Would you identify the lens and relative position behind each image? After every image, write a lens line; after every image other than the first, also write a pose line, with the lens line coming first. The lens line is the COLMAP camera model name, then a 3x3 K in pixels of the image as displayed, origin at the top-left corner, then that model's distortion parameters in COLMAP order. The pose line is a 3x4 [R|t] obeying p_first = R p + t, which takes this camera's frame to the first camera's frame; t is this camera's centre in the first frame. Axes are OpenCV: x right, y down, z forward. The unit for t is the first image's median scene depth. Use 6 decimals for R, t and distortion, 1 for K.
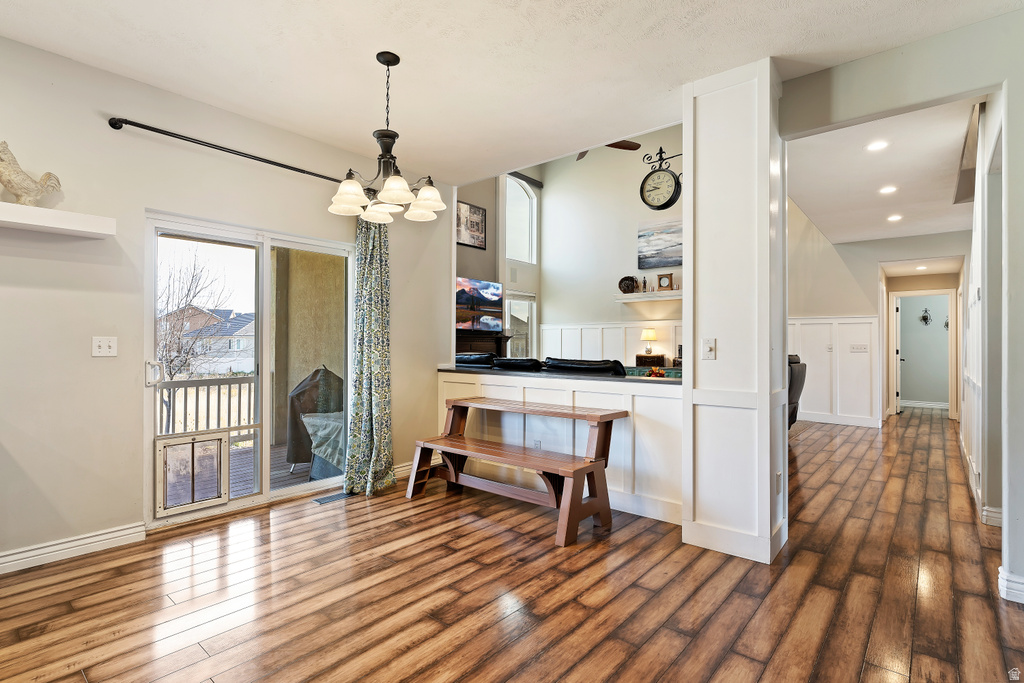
lens RADIAL K [[497.2, 0, 510.6], [0, 497.2, 340.2], [0, 0, 1]] dist [-0.003920, 0.000265]
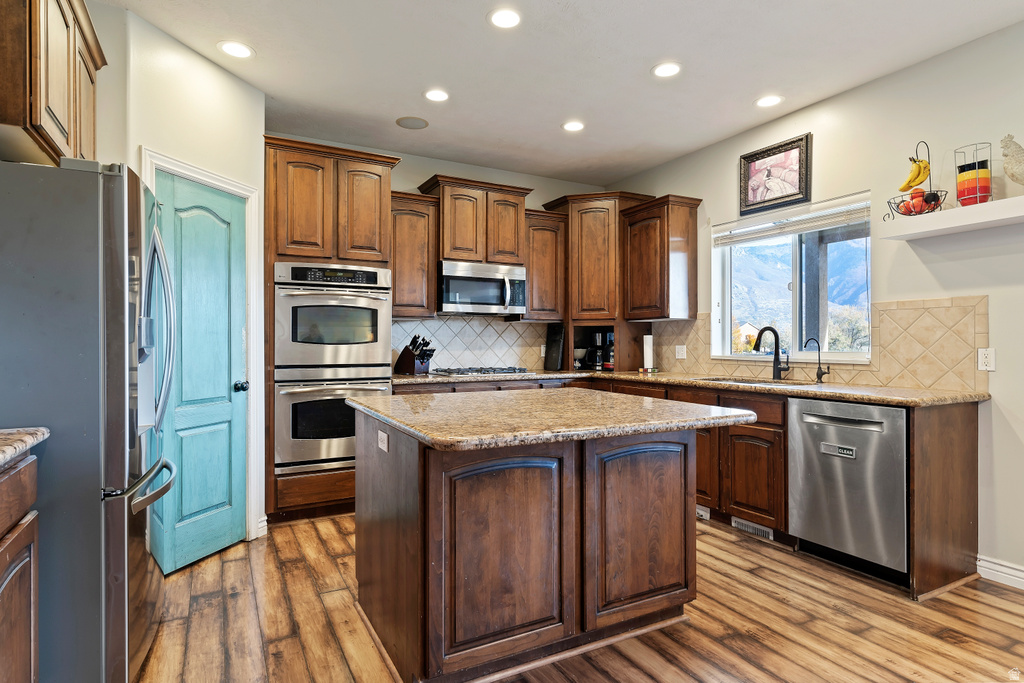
lens RADIAL K [[554.6, 0, 515.7], [0, 554.6, 343.1], [0, 0, 1]] dist [0.012416, -0.002078]
pose [[-0.356359, -0.002265, -0.934347, 0.164735], [0.007172, 0.999961, -0.005160, -0.000325], [0.934322, -0.008540, -0.356328, 0.247160]]
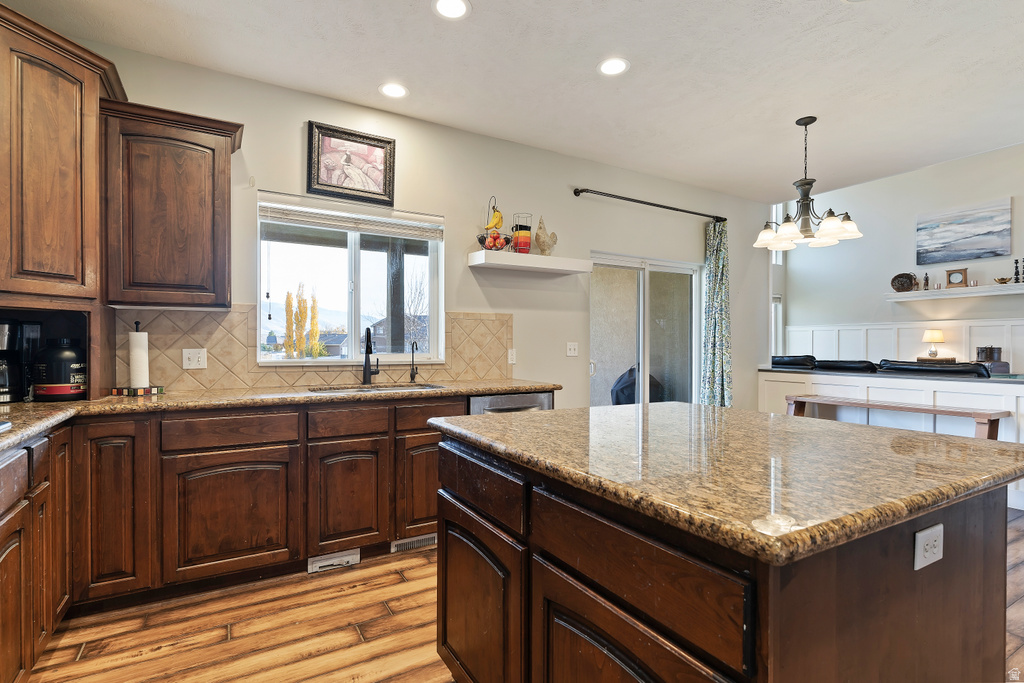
lens RADIAL K [[497.2, 0, 510.5], [0, 497.2, 346.9], [0, 0, 1]] dist [-0.003920, 0.000265]
pose [[0.943121, 0.000556, -0.332450, -0.301633], [0.003247, 0.999936, 0.010883, -0.006368], [0.332434, -0.011343, 0.943058, -0.247166]]
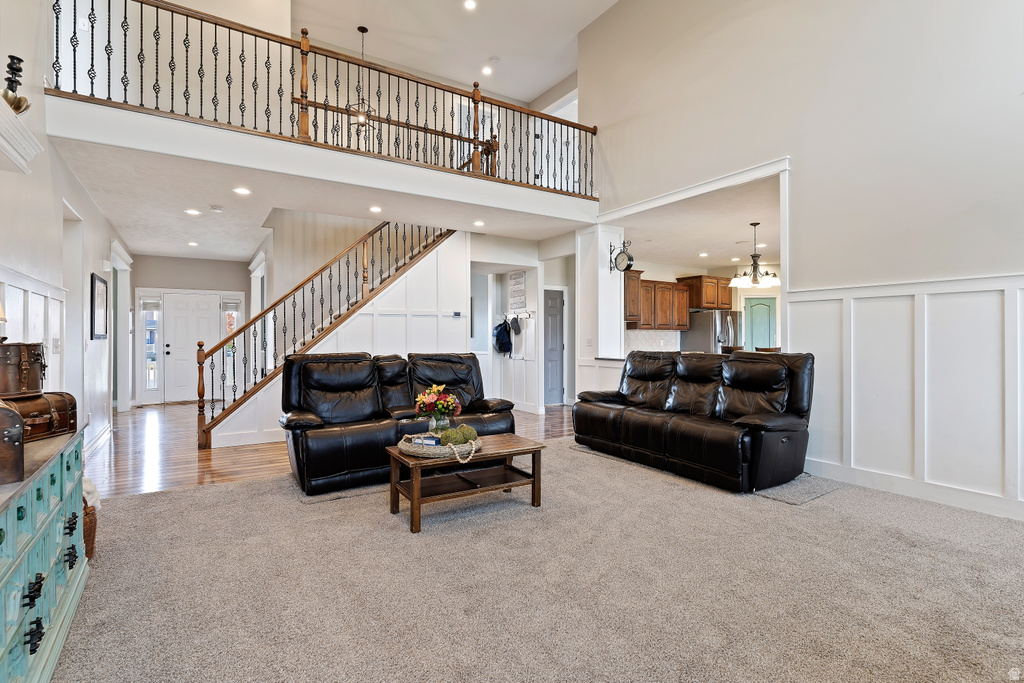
lens RADIAL K [[497.2, 0, 509.8], [0, 497.2, 340.1], [0, 0, 1]] dist [-0.003920, 0.000265]
pose [[-0.953821, -0.004029, 0.300348, 0.095437], [-0.005079, 0.999983, -0.002713, 0.010196], [-0.300332, -0.004113, -0.953826, 2.080988]]
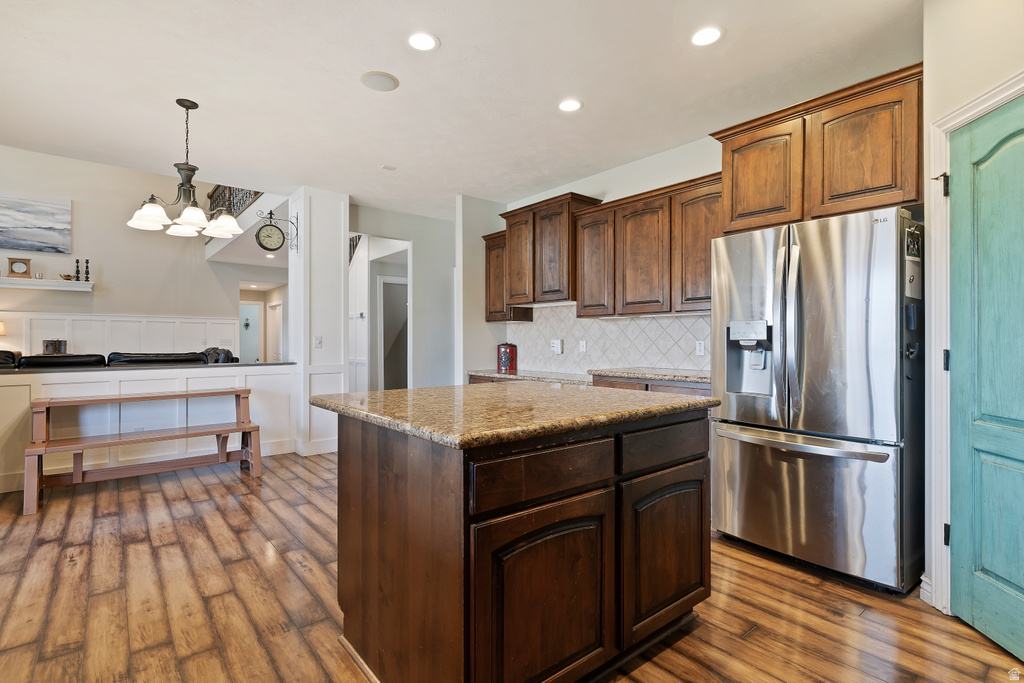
lens RADIAL K [[491.9, 0, 507.2], [0, 491.9, 339.3], [0, 0, 1]] dist [0.007301, -0.001883]
pose [[0.184966, -0.002788, 0.982741, -0.726414], [-0.006842, 0.999968, 0.004125, -0.002551], [-0.982721, -0.007487, 0.184941, 0.004139]]
